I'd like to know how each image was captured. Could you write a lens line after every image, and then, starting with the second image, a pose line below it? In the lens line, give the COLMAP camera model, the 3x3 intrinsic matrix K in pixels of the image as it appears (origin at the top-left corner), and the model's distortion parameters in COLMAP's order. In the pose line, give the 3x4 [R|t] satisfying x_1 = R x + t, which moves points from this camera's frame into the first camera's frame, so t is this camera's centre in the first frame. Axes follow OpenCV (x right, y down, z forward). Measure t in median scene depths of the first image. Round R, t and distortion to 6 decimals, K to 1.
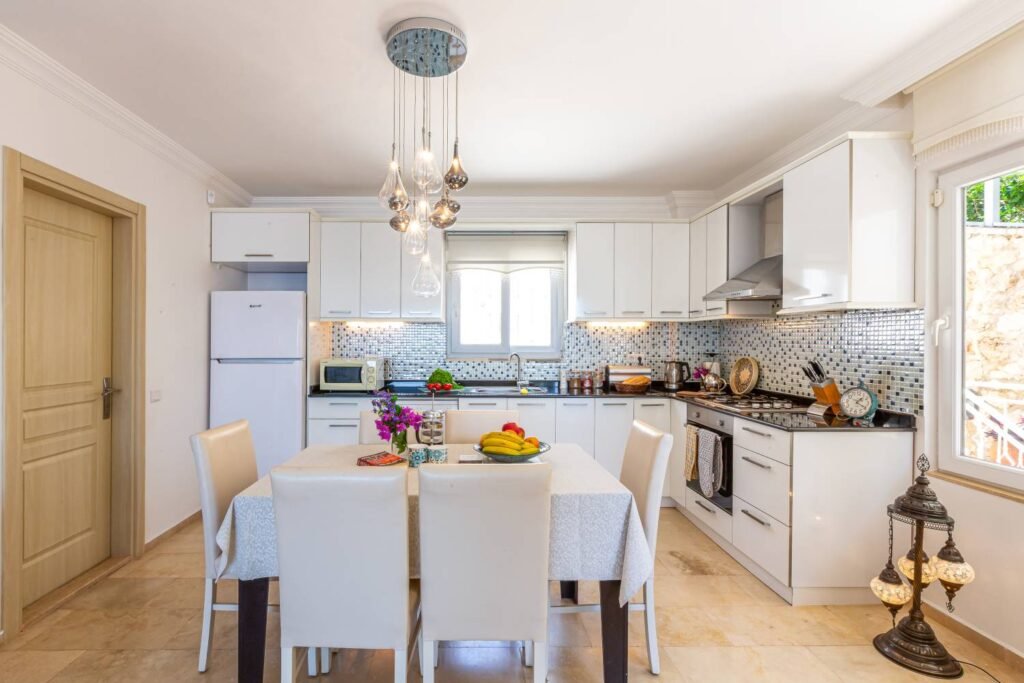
lens RADIAL K [[428.5, 0, 508.9], [0, 428.5, 341.4], [0, 0, 1]] dist [-0.001040, 0.000387]
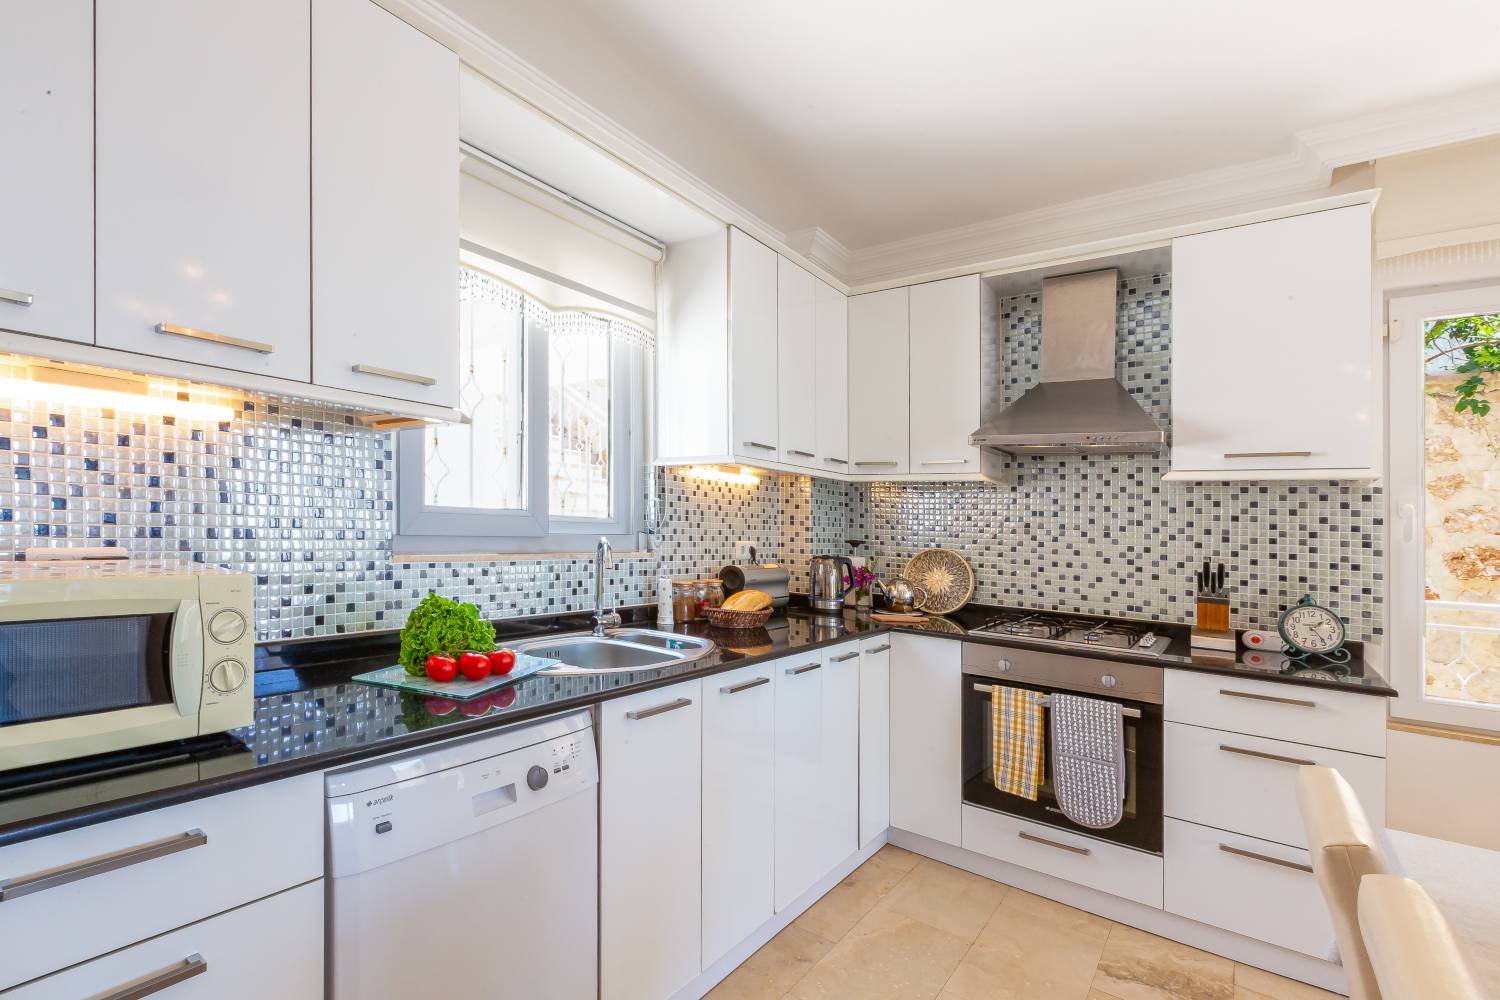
lens RADIAL K [[682.1, 0, 652.6], [0, 682.1, 501.0], [0, 0, 1]] dist [0.004925, 0.000346]
pose [[0.718129, 0.044958, 0.694456, -0.347892], [-0.036125, 0.998974, -0.027315, 0.010152], [-0.694971, -0.005471, 0.719016, 0.552874]]
